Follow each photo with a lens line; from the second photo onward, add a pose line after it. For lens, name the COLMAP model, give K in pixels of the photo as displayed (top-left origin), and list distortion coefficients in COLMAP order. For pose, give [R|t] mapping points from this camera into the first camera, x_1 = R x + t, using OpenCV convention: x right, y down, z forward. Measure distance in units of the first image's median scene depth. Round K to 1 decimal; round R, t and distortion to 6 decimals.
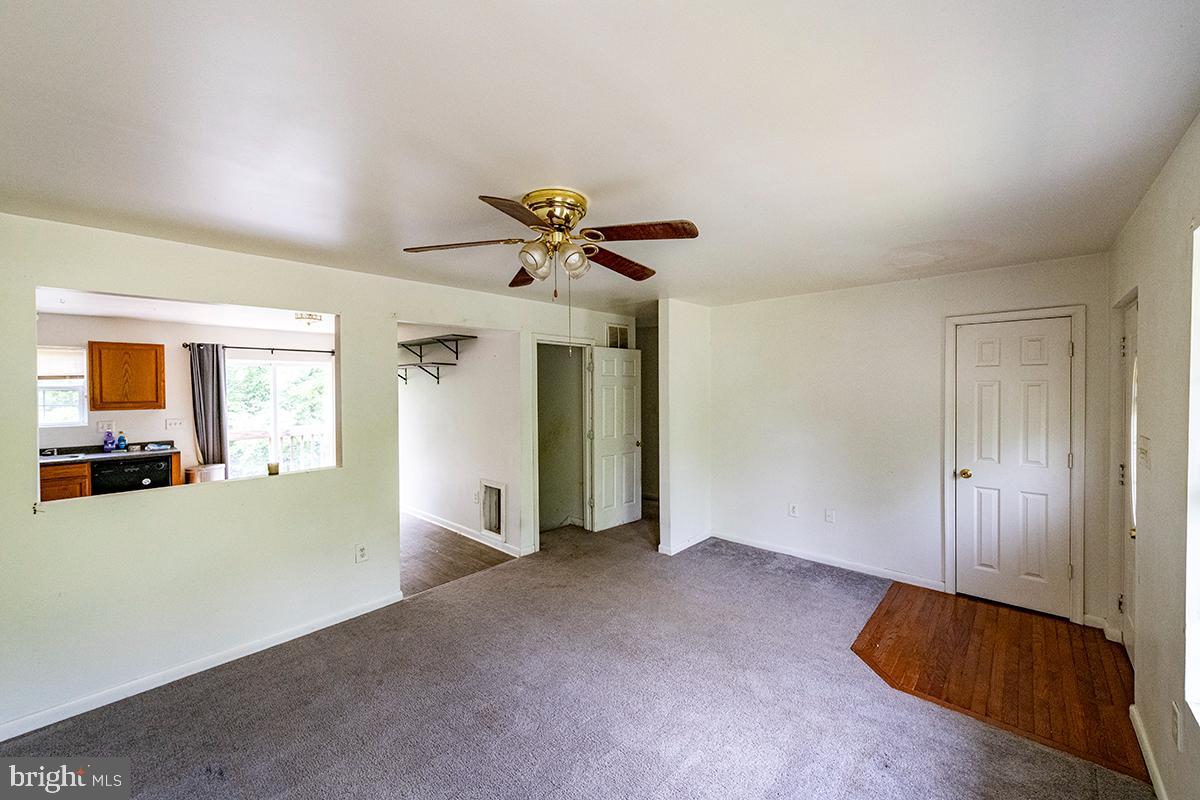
lens RADIAL K [[465.2, 0, 595.1], [0, 465.2, 393.2], [0, 0, 1]] dist [-0.000792, -0.000277]
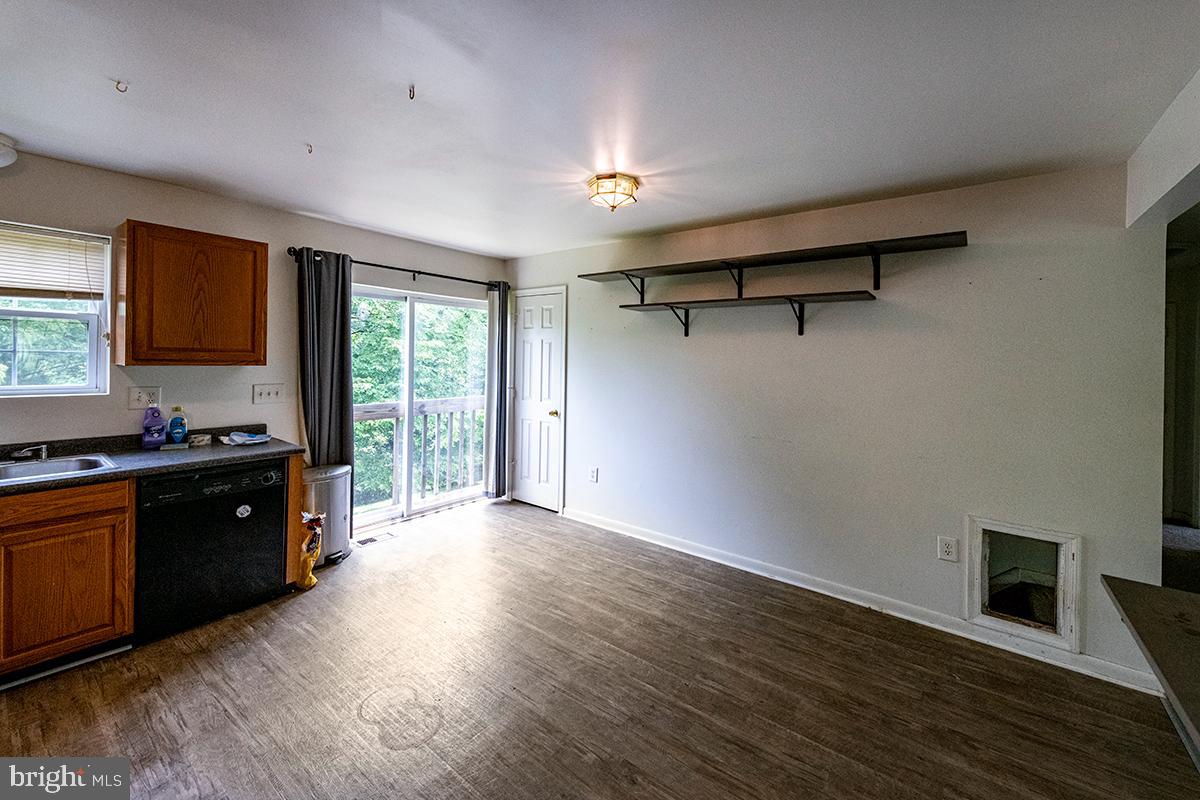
lens RADIAL K [[459.1, 0, 600.7], [0, 459.1, 361.9], [0, 0, 1]] dist [0.000150, -0.000031]
pose [[0.994508, 0.028206, 0.100785, -0.651702], [-0.027765, 0.999598, -0.005774, 0.023821], [-0.100907, 0.002944, 0.994891, 0.483547]]
